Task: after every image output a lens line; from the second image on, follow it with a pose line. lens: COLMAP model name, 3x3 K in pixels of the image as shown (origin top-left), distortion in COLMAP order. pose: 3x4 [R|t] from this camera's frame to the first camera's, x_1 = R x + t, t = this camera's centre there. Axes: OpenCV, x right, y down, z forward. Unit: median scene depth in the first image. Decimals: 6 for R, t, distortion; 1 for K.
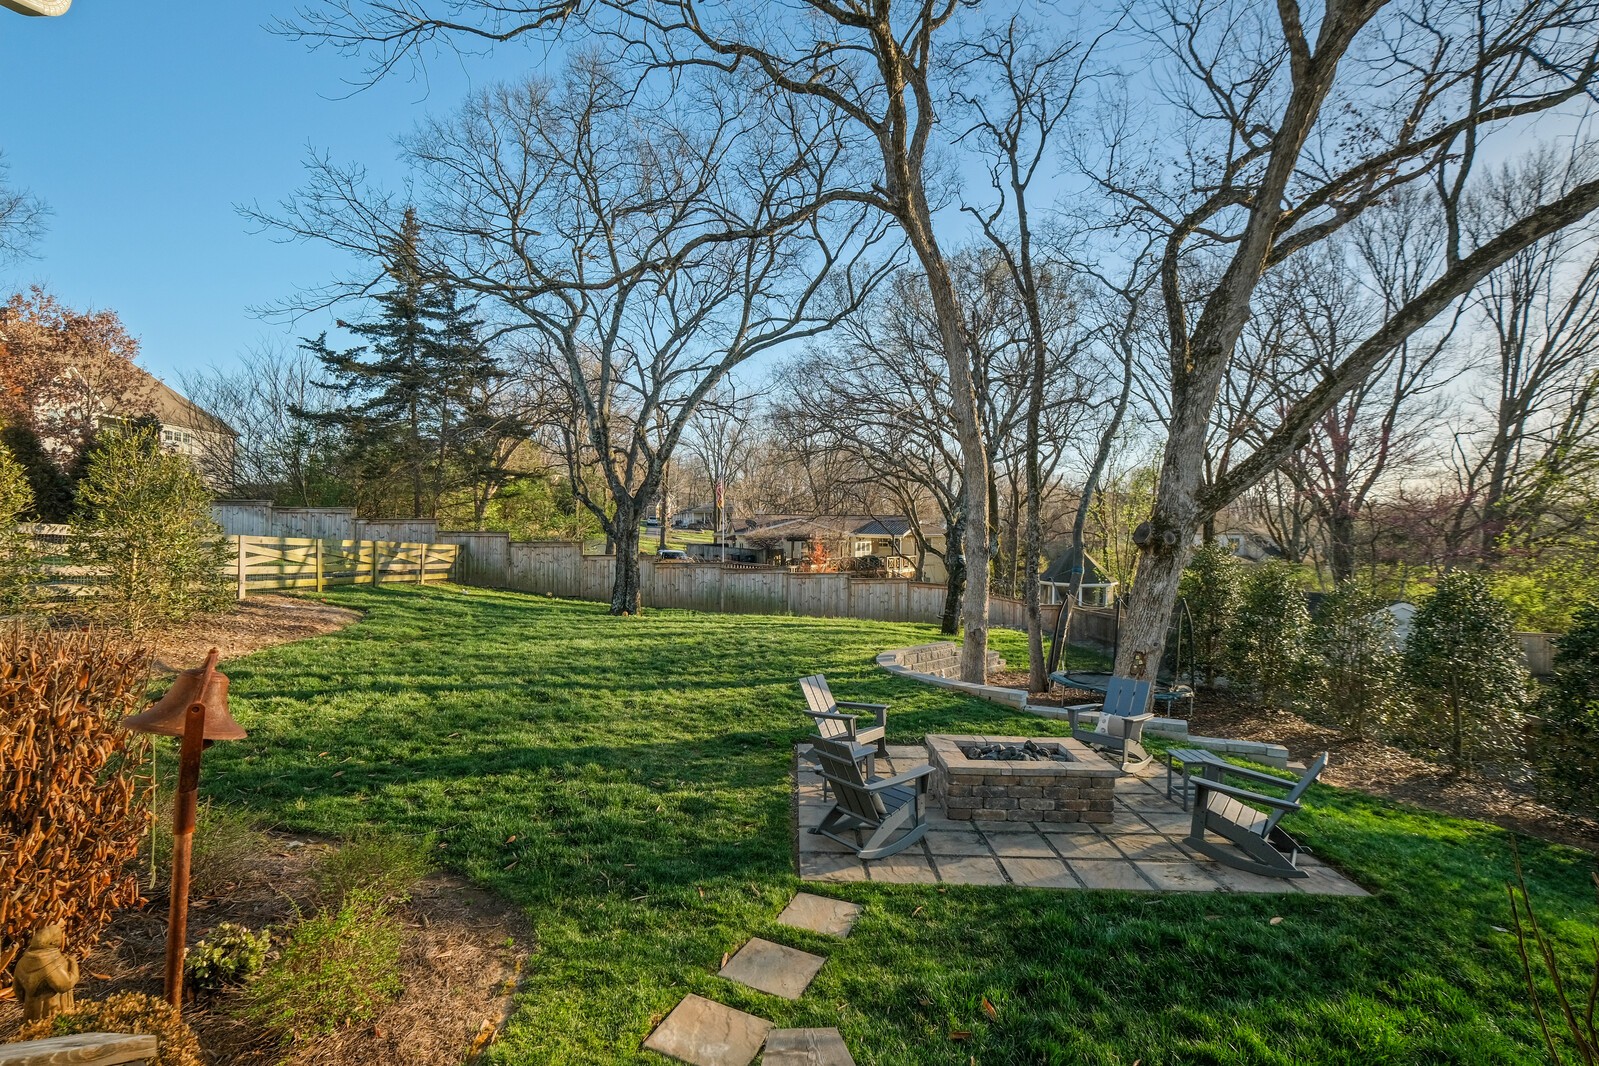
lens RADIAL K [[751.0, 0, 799.1], [0, 751.0, 529.7], [0, 0, 1]] dist [0.001049, 0.000346]
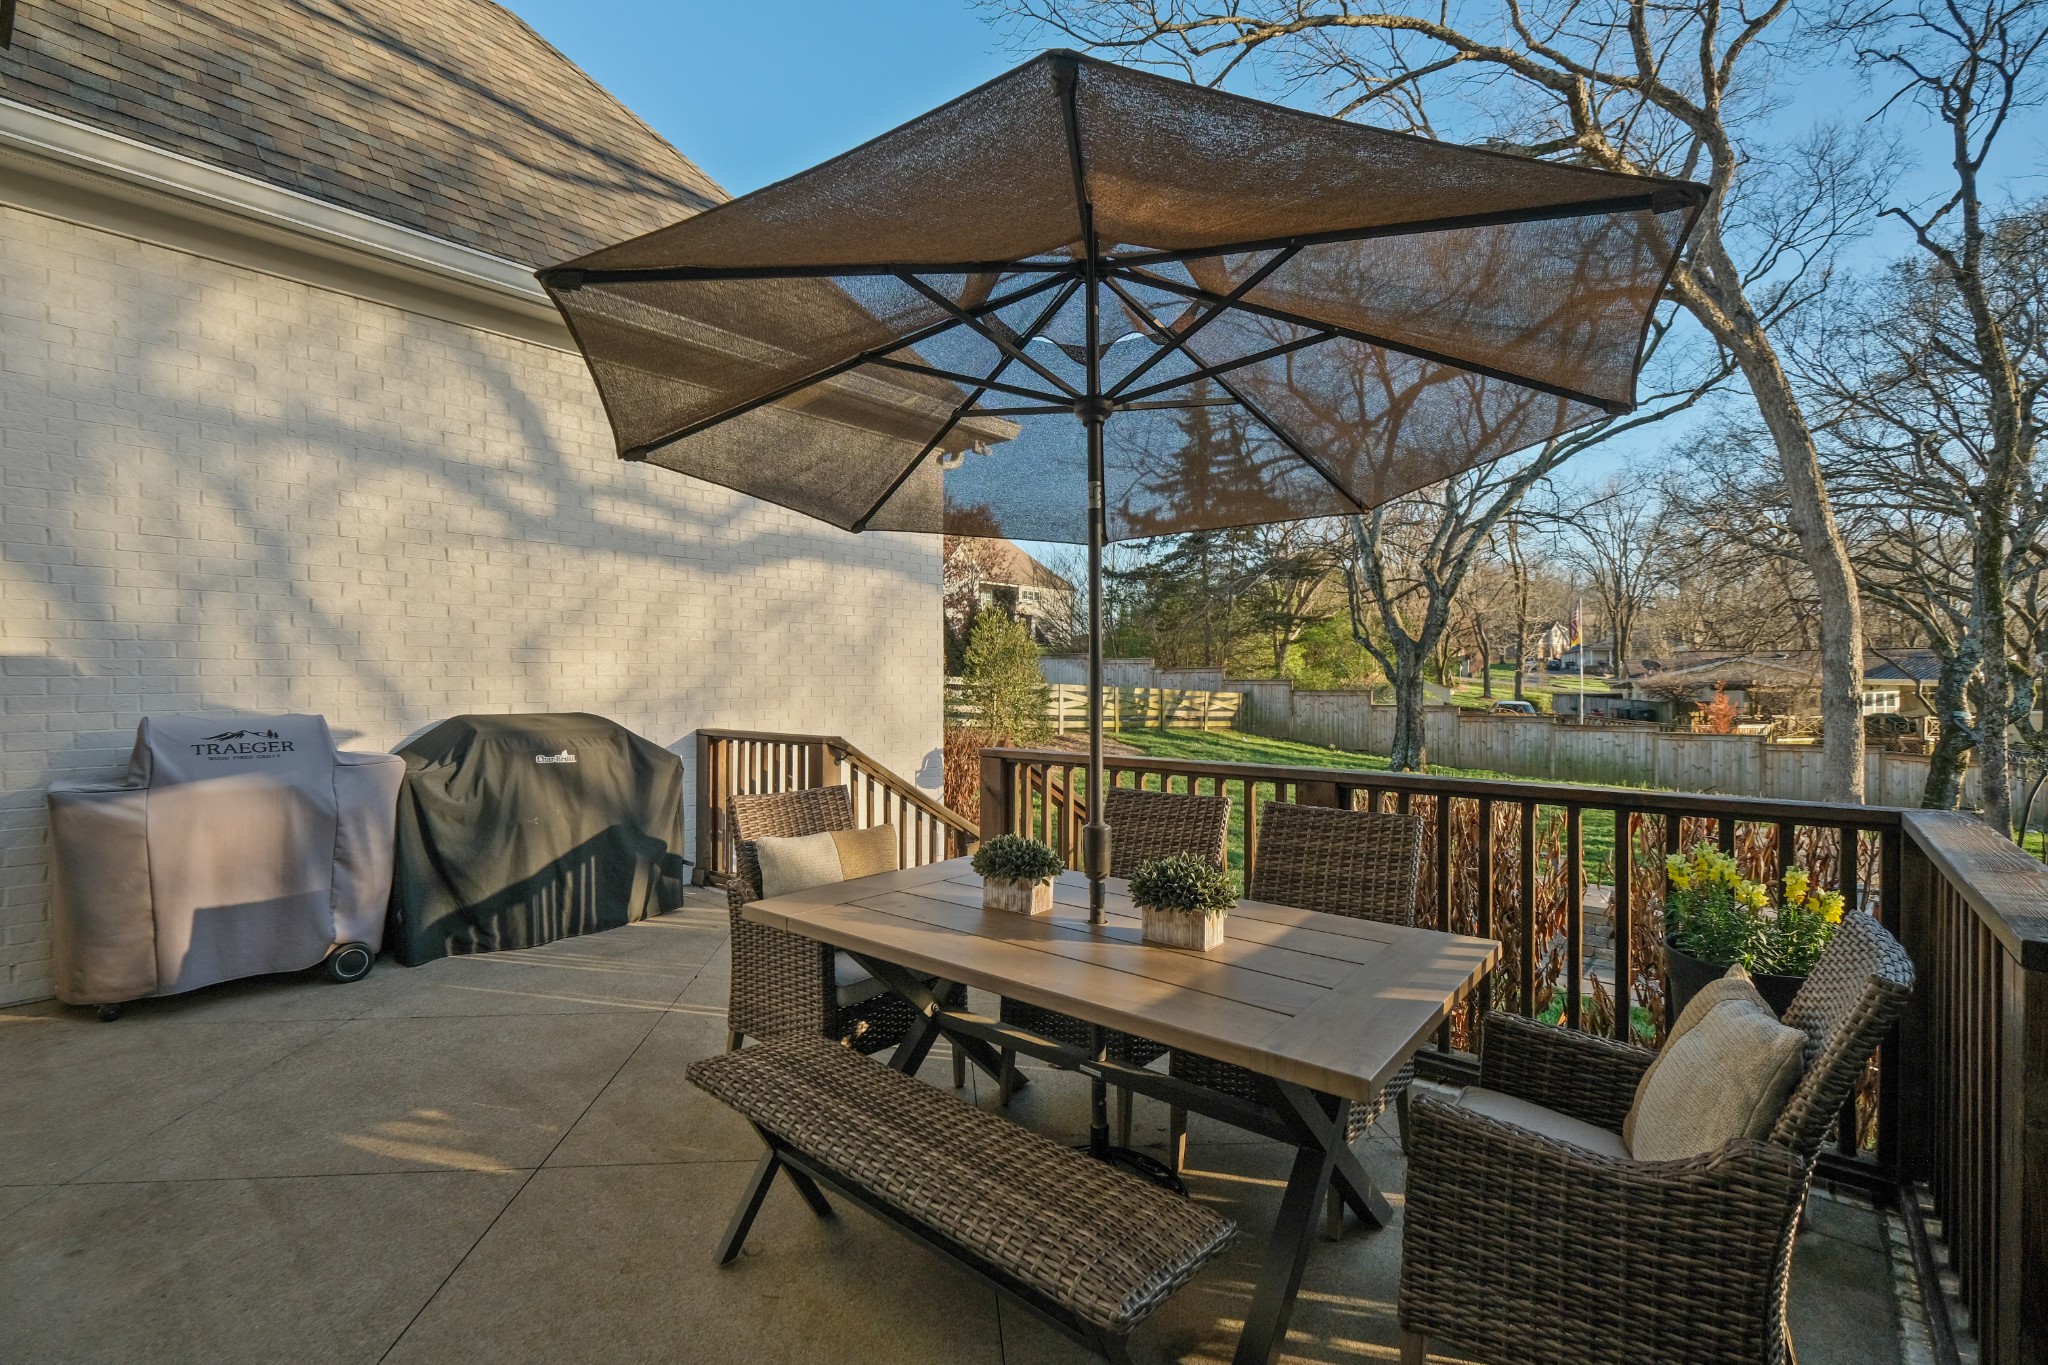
lens RADIAL K [[961.9, 0, 1023.4], [0, 961.9, 676.1], [0, 0, 1]] dist [0.001049, 0.000346]
pose [[0.760773, -0.006913, -0.648981, 0.168784], [0.007492, 0.999970, -0.001870, -0.002481], [0.648975, -0.003439, 0.760802, -0.174992]]
